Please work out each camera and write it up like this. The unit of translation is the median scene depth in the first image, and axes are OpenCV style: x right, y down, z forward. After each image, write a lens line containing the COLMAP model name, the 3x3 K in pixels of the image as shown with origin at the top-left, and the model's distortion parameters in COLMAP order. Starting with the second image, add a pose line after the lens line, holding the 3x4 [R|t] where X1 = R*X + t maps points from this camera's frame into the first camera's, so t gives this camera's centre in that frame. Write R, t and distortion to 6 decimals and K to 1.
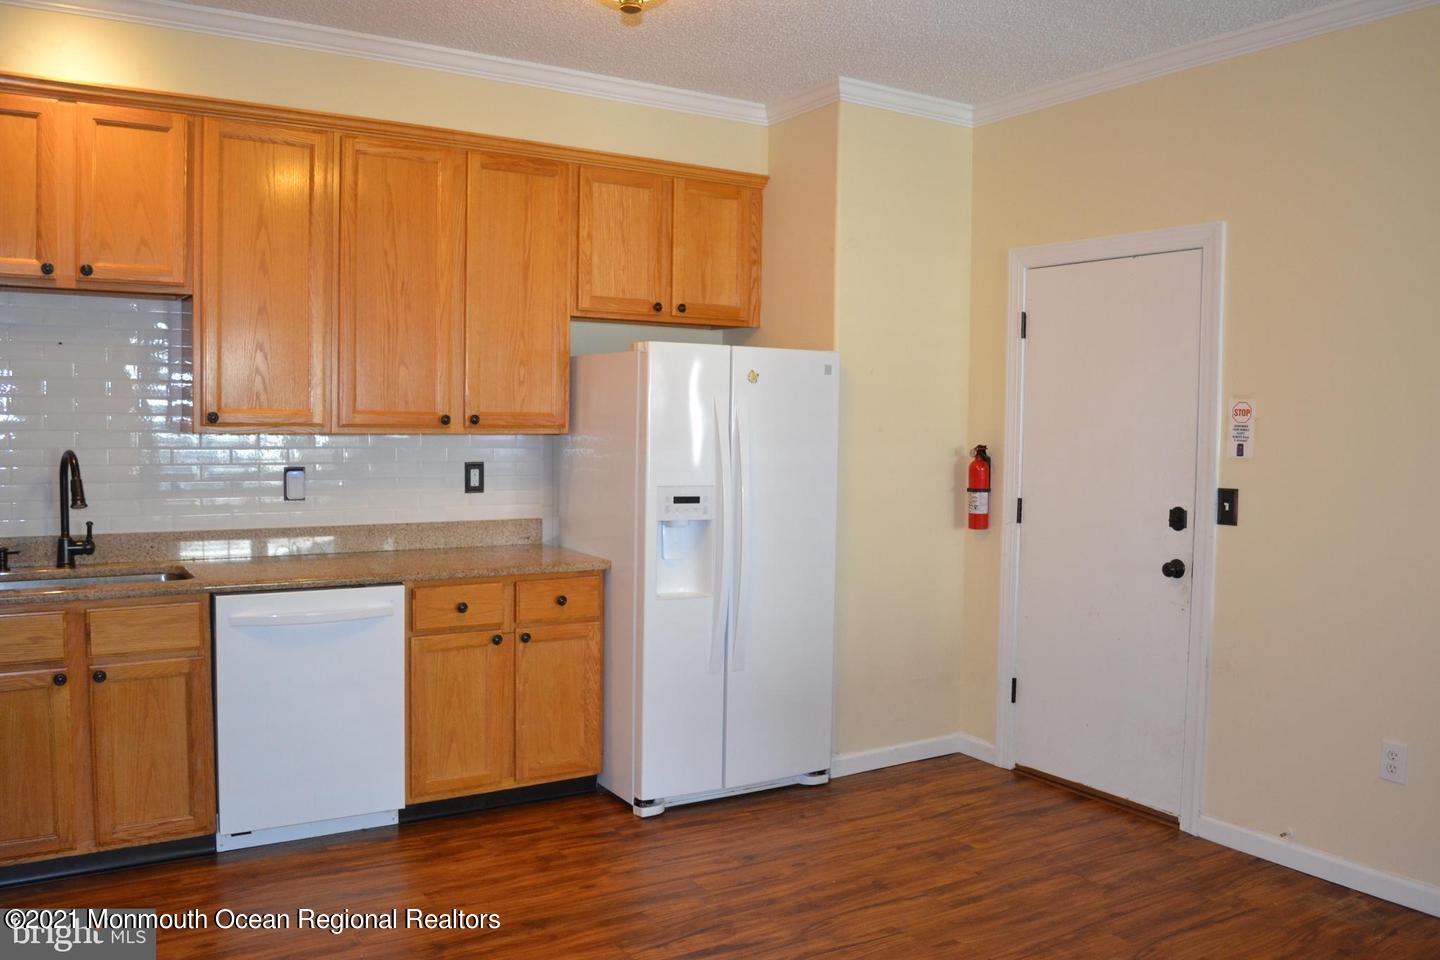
lens RADIAL K [[1175.3, 0, 720.4], [0, 1175.3, 482.2], [0, 0, 1]] dist [-0.085104, 0.017993]
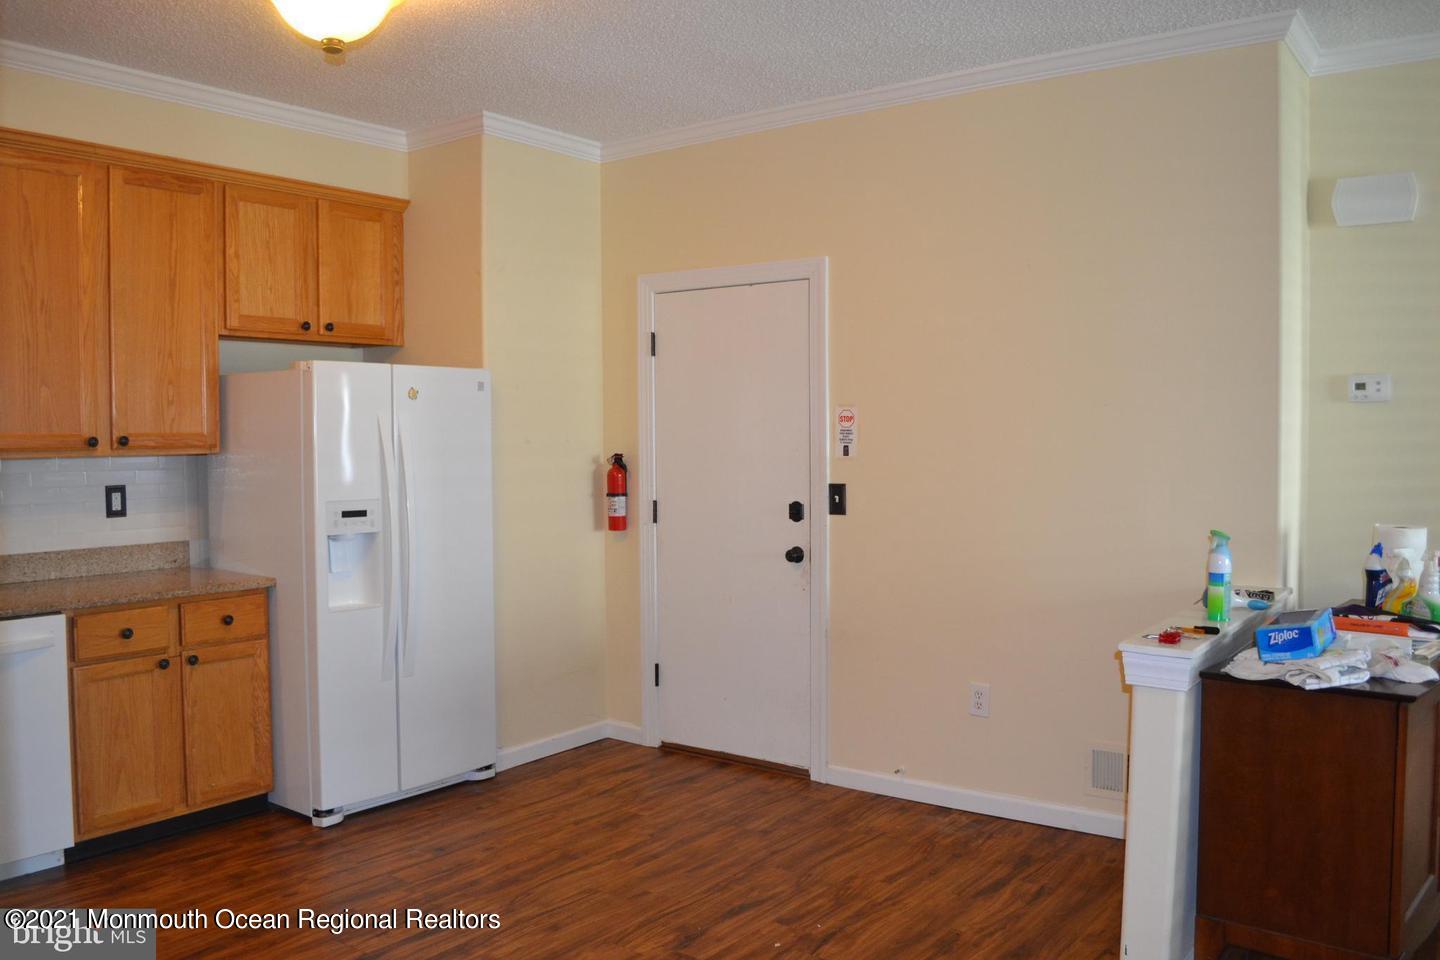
lens RADIAL K [[1175.3, 0, 719.8], [0, 1175.3, 479.9], [0, 0, 1]] dist [-0.085104, 0.017993]
pose [[0.935483, -0.034302, 0.351702, -0.085803], [0.039166, 0.999210, -0.006720, 0.004707], [-0.351193, 0.020061, 0.936088, -0.069873]]
